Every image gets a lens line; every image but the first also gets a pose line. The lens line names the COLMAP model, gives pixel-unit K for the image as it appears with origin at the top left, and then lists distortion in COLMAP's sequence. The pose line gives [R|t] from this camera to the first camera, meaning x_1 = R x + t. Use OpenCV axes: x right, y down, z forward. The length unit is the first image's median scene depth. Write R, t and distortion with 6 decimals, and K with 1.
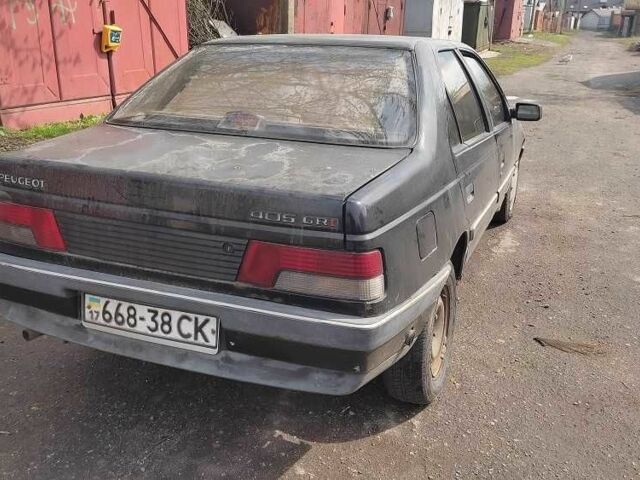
lens RADIAL K [[584.0, 0, 320.0], [0, 584.0, 240.0], [0, 0, 1]] dist [0.084121, -0.117682]
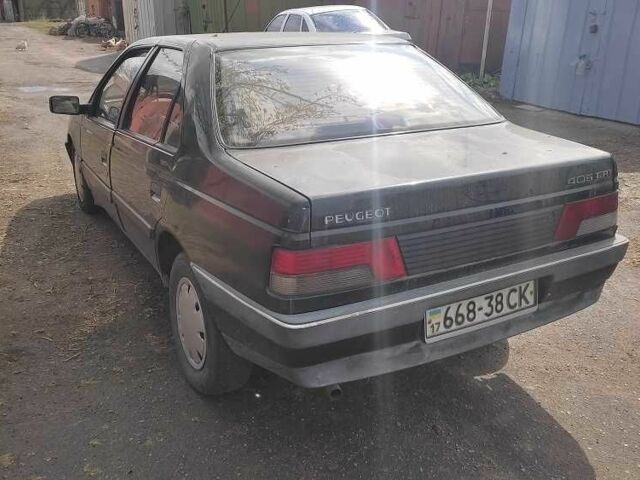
lens RADIAL K [[584.0, 0, 320.0], [0, 584.0, 240.0], [0, 0, 1]] dist [0.084121, -0.117682]
pose [[0.667504, -0.285102, 0.687862, -1.153011], [0.265724, 0.954175, 0.137623, -0.201357], [-0.695578, 0.090918, 0.712675, 0.419142]]
